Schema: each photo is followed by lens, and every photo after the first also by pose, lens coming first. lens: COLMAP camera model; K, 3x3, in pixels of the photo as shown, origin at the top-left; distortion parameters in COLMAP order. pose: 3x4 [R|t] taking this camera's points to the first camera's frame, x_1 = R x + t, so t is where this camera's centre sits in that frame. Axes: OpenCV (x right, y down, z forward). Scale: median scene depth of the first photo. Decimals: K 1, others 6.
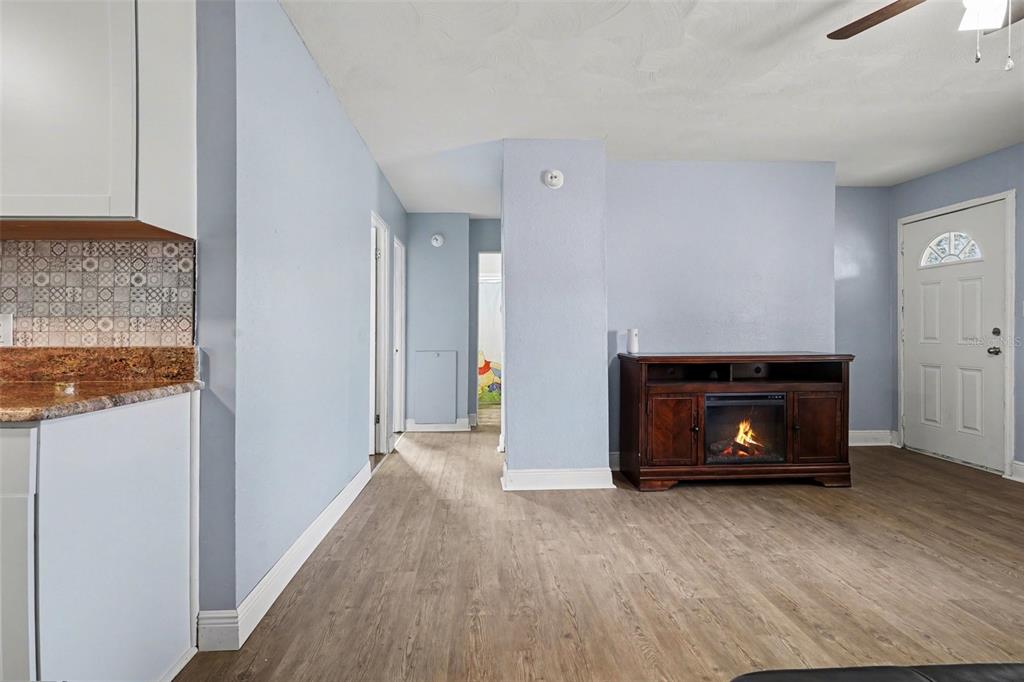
lens RADIAL K [[517.0, 0, 497.5], [0, 517.0, 339.0], [0, 0, 1]] dist [0.001302, -0.001158]
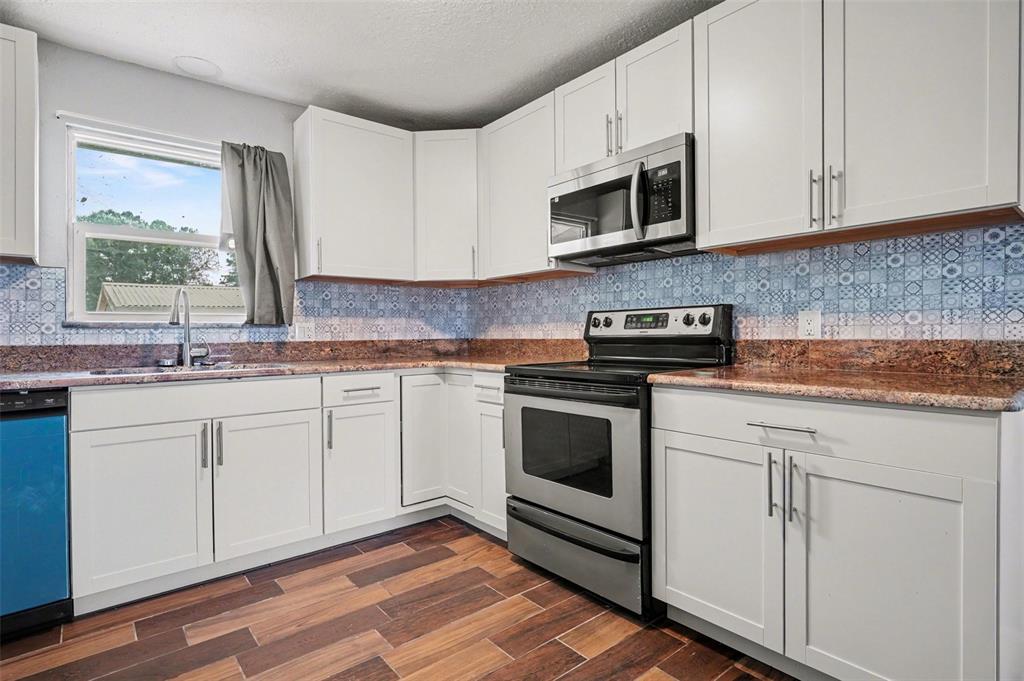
lens RADIAL K [[517.0, 0, 503.2], [0, 517.0, 335.6], [0, 0, 1]] dist [0.001302, -0.001158]
pose [[0.607446, 0.007047, -0.794330, -0.401991], [0.000236, 0.999959, 0.009052, -0.001215], [0.794361, -0.005686, 0.607420, -0.252001]]
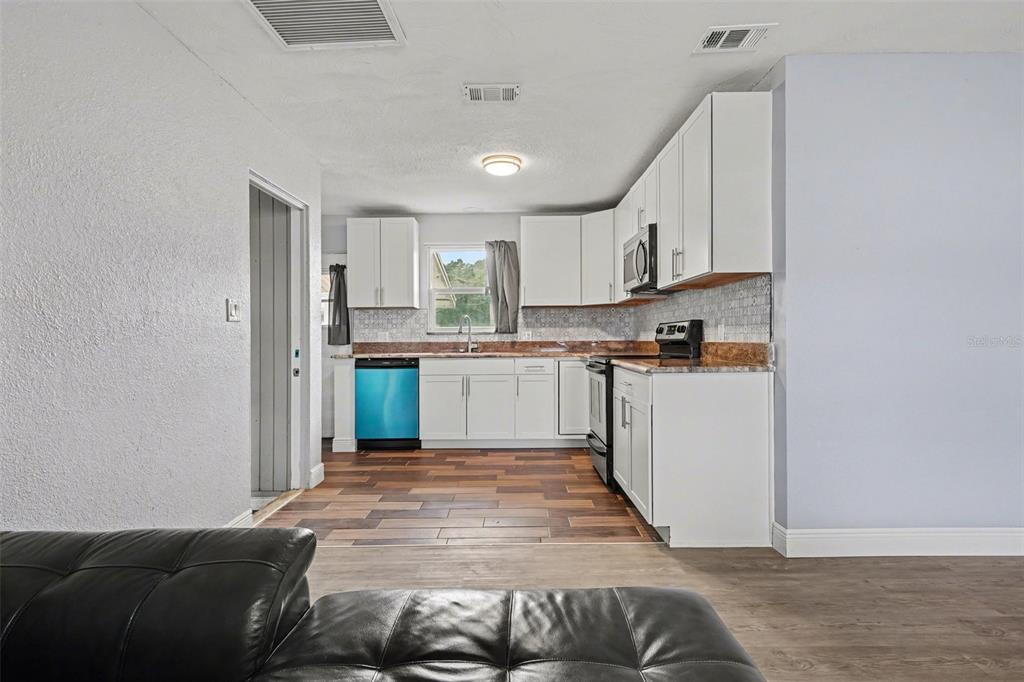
lens RADIAL K [[517.0, 0, 494.4], [0, 517.0, 340.3], [0, 0, 1]] dist [0.001302, -0.001158]
pose [[-0.077178, 0.013672, -0.996924, 0.917228], [0.002874, 0.999905, 0.013491, -0.015135], [0.997013, -0.001824, -0.077210, 0.293099]]
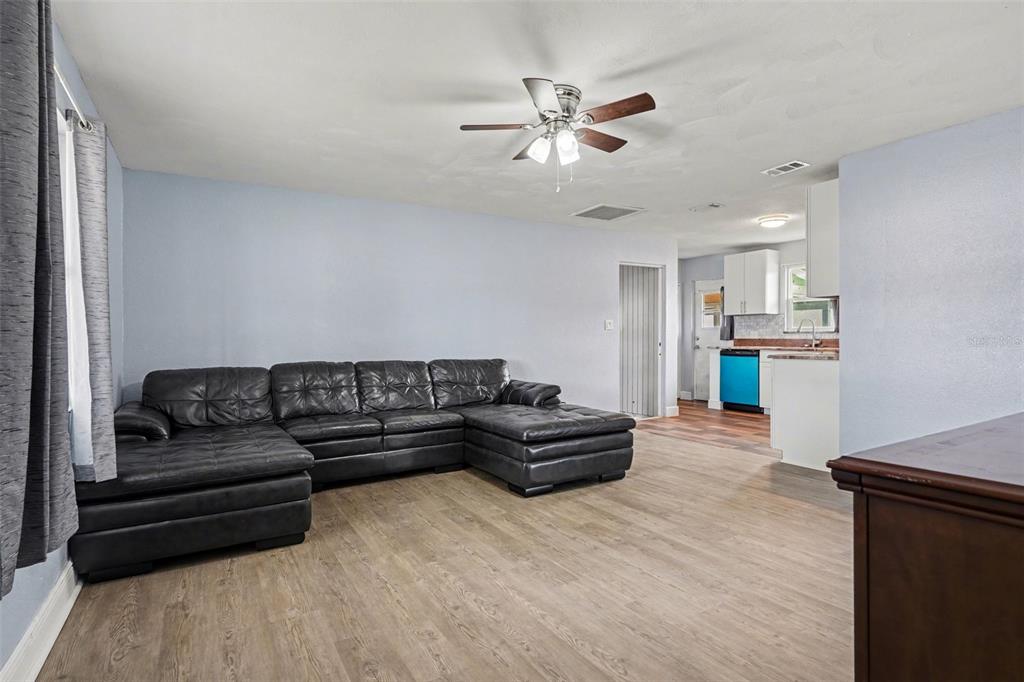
lens RADIAL K [[517.0, 0, 507.0], [0, 517.0, 339.5], [0, 0, 1]] dist [0.001302, -0.001158]
pose [[-0.879306, 0.015880, -0.475992, 1.786143], [0.009946, 0.999838, 0.014983, -0.043161], [0.476153, 0.008441, -0.879322, 2.223170]]
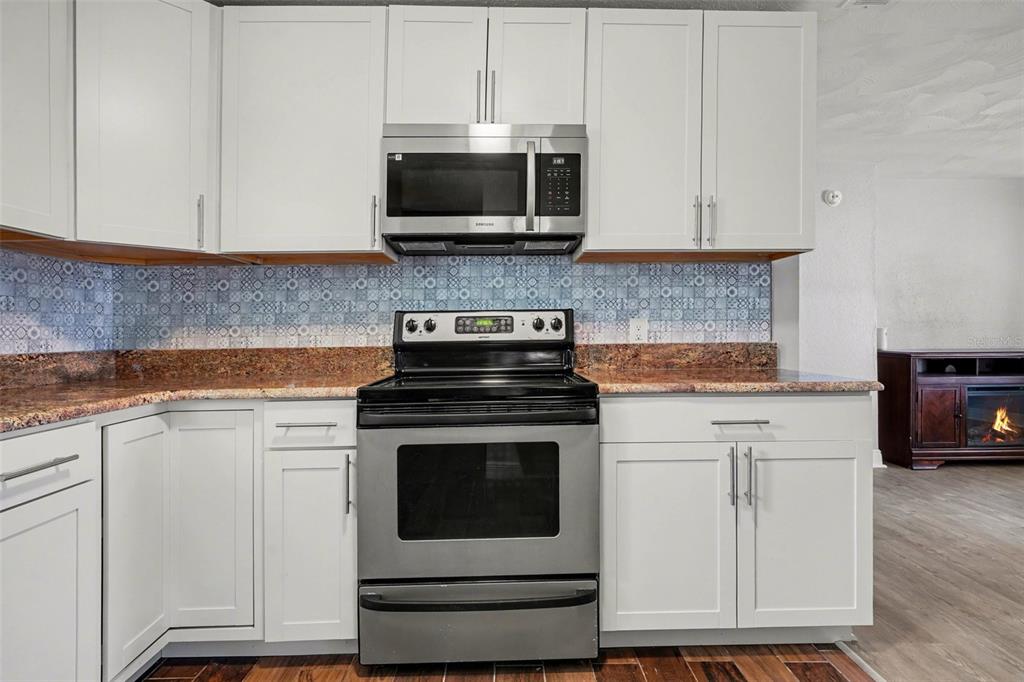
lens RADIAL K [[517.0, 0, 517.4], [0, 517.0, 345.3], [0, 0, 1]] dist [0.001302, -0.001158]
pose [[0.999883, -0.001405, -0.015206, -1.141039], [0.001576, 0.999936, 0.011215, 0.005707], [0.015189, -0.011237, 0.999821, -0.312143]]
